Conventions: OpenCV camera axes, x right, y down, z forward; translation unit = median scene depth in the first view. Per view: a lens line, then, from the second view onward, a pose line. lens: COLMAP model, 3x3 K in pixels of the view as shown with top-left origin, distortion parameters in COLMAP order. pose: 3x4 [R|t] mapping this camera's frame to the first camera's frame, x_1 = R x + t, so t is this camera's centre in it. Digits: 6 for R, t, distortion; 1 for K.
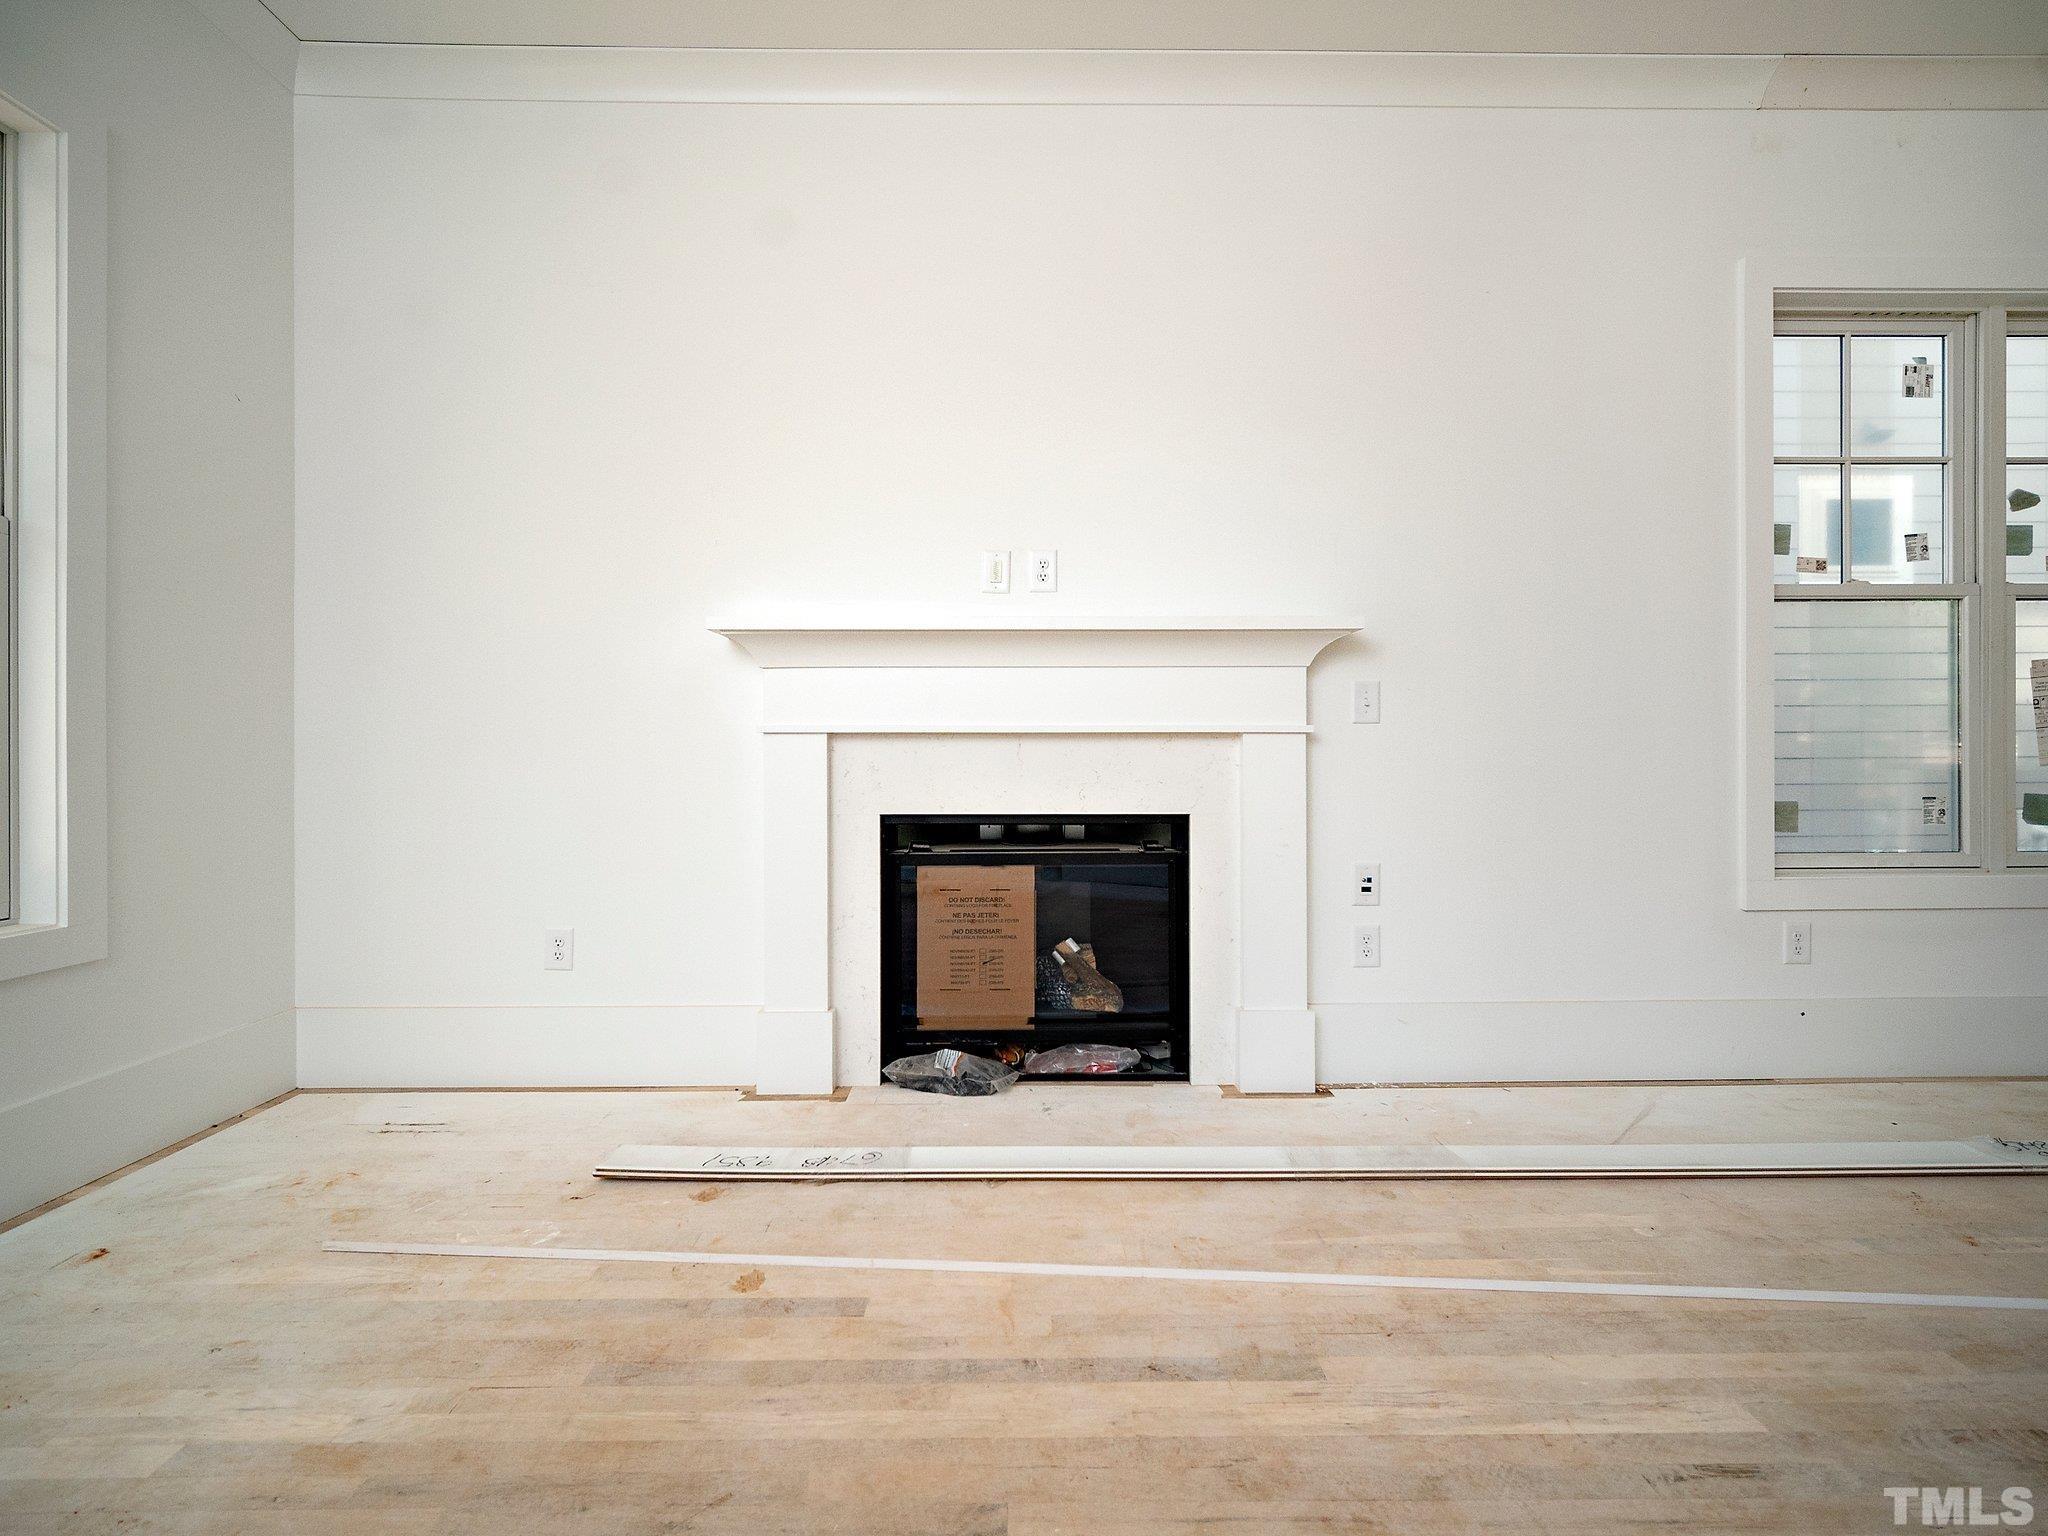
lens RADIAL K [[909.0, 0, 1022.6], [0, 909.0, 761.1], [0, 0, 1]] dist [-0.000625, -0.000539]
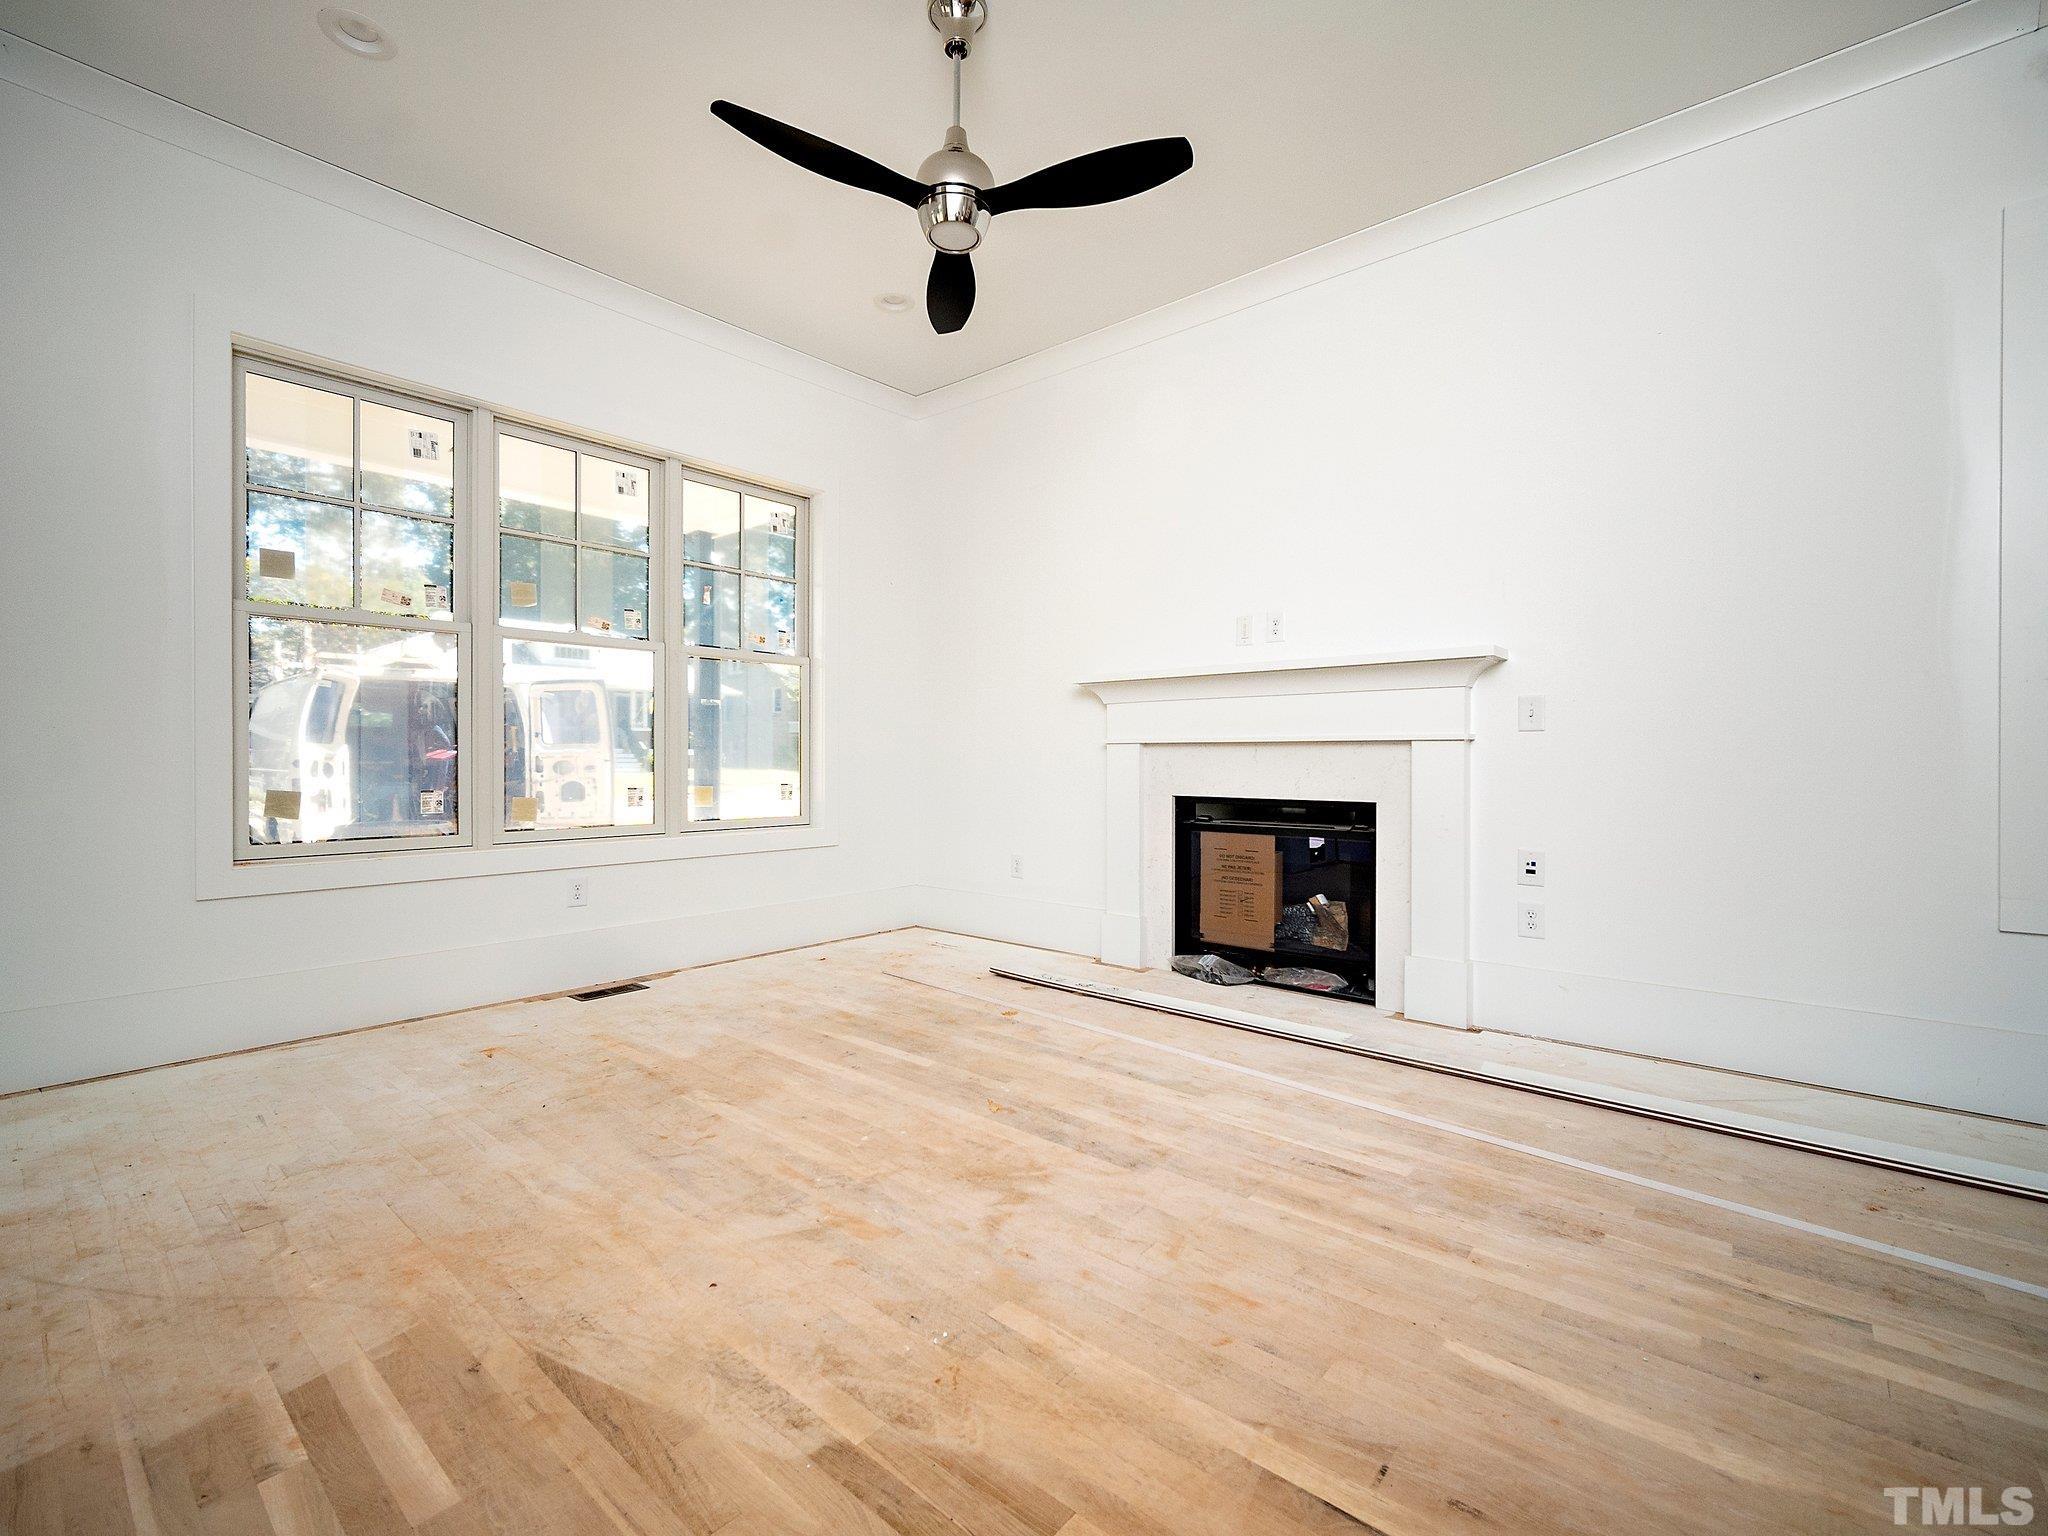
lens RADIAL K [[909.0, 0, 1022.6], [0, 909.0, 761.1], [0, 0, 1]] dist [-0.000625, -0.000539]
pose [[0.748858, 0.004615, -0.662714, 0.661656], [-0.007017, 0.999975, -0.000966, 0.003403], [0.662693, 0.005373, 0.748872, -0.319763]]
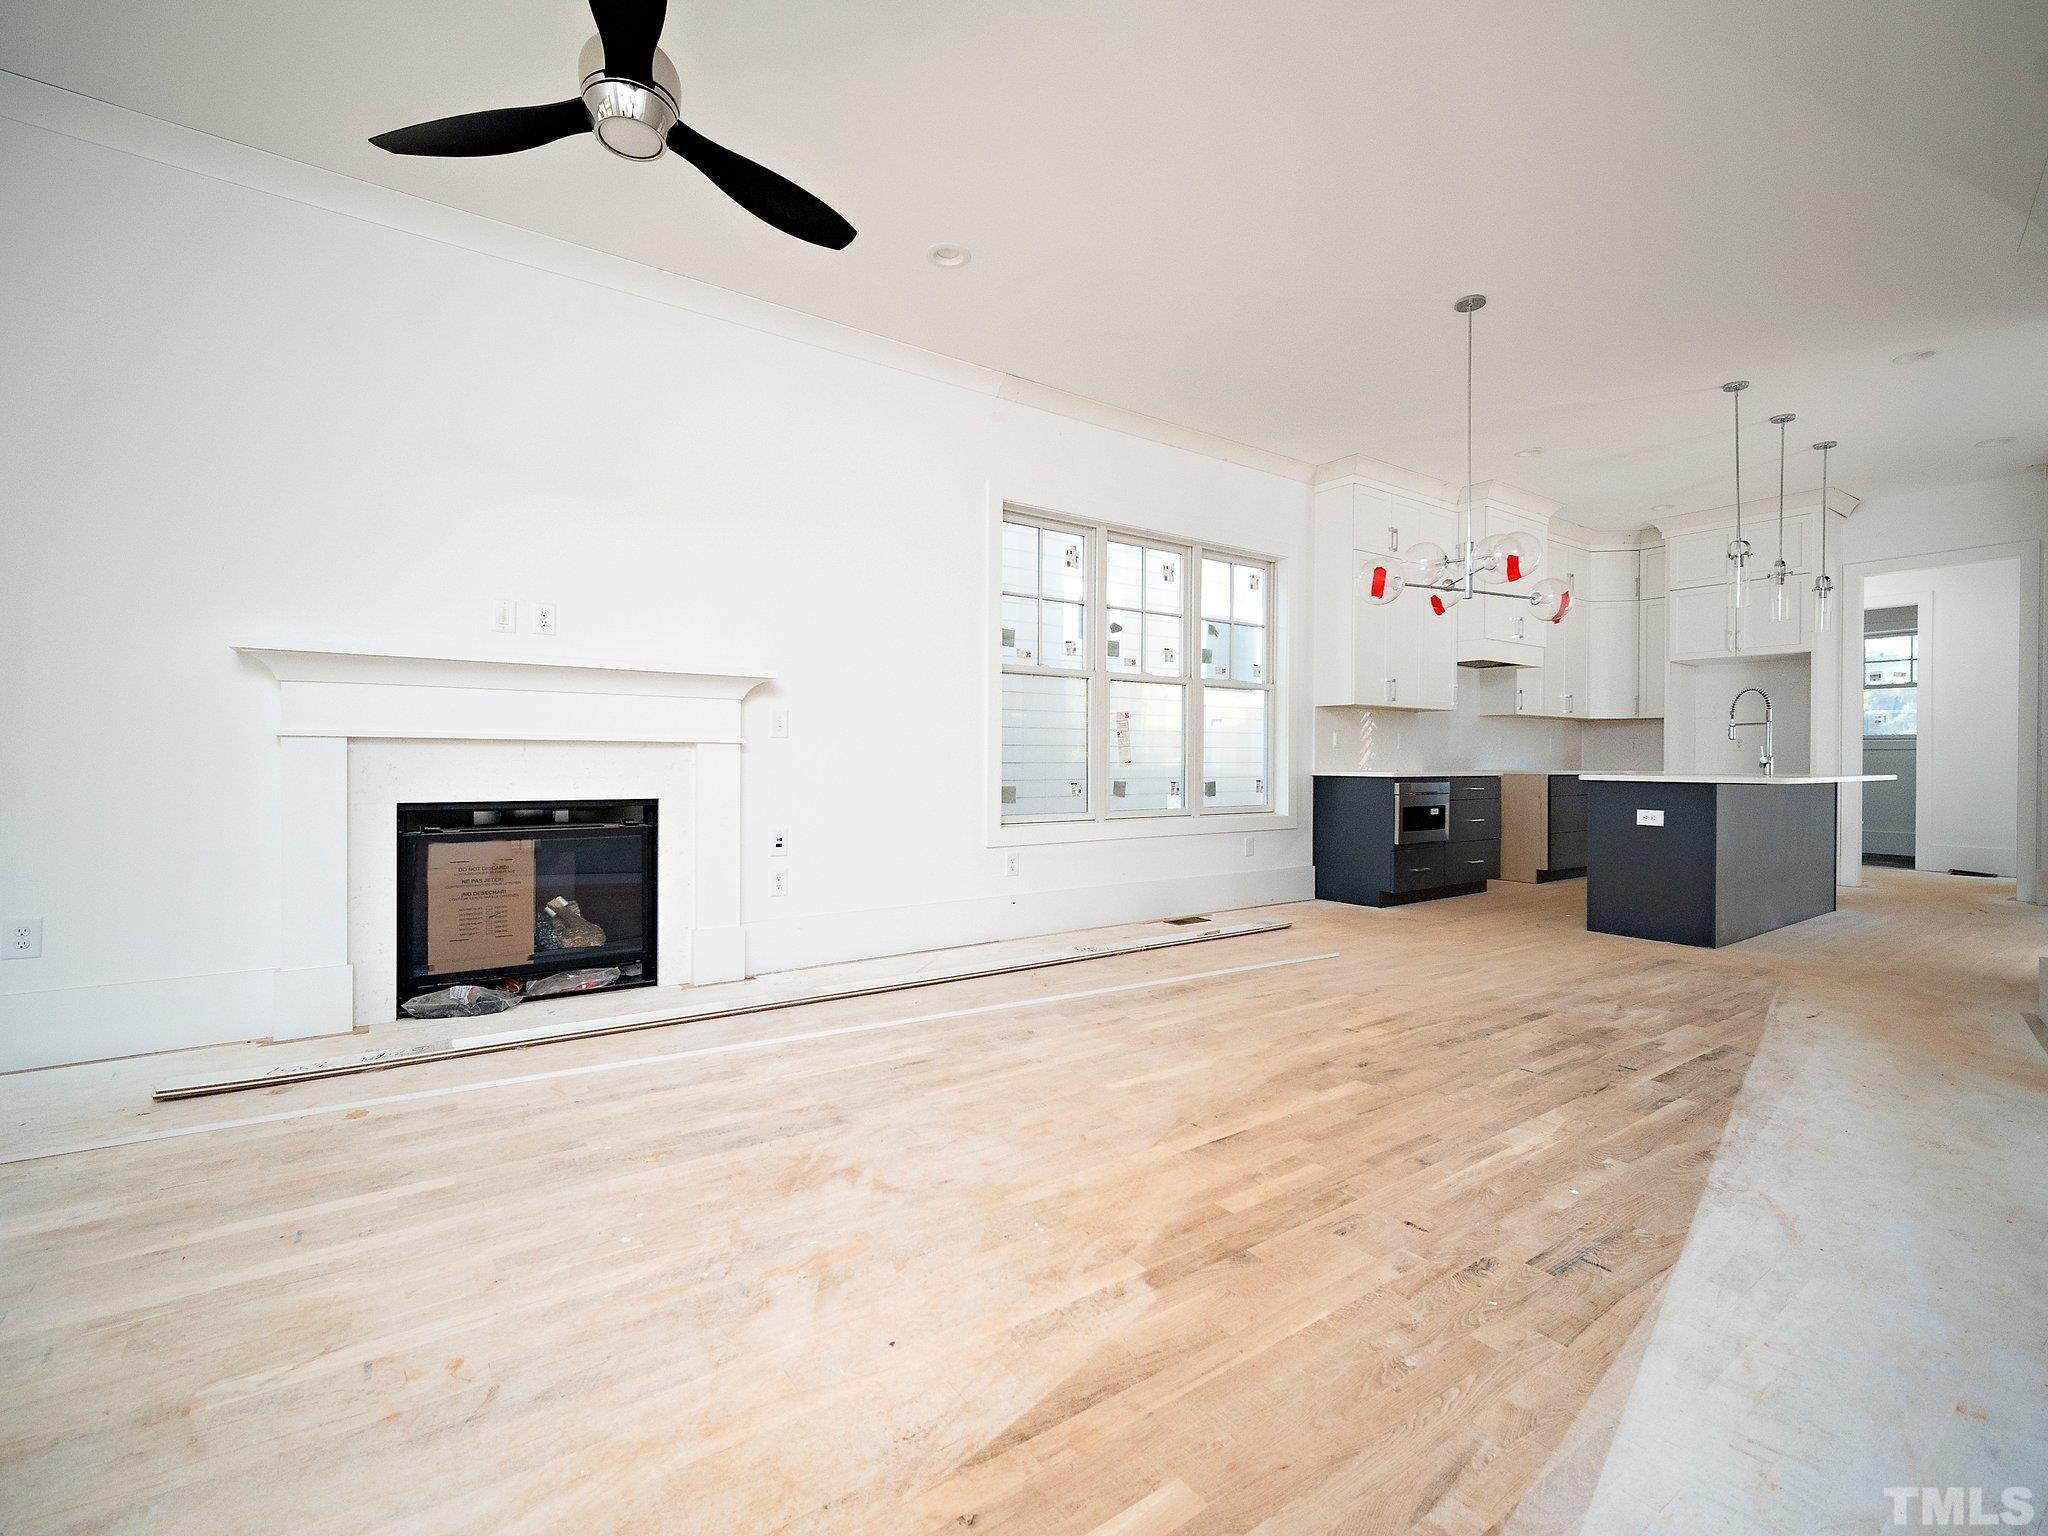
lens RADIAL K [[909.0, 0, 1022.6], [0, 909.0, 761.1], [0, 0, 1]] dist [-0.000625, -0.000539]
pose [[0.824912, 0.006063, 0.565229, -0.151221], [-0.003251, 0.999977, -0.005981, 0.005894], [-0.565252, 0.003096, 0.824913, -0.500219]]
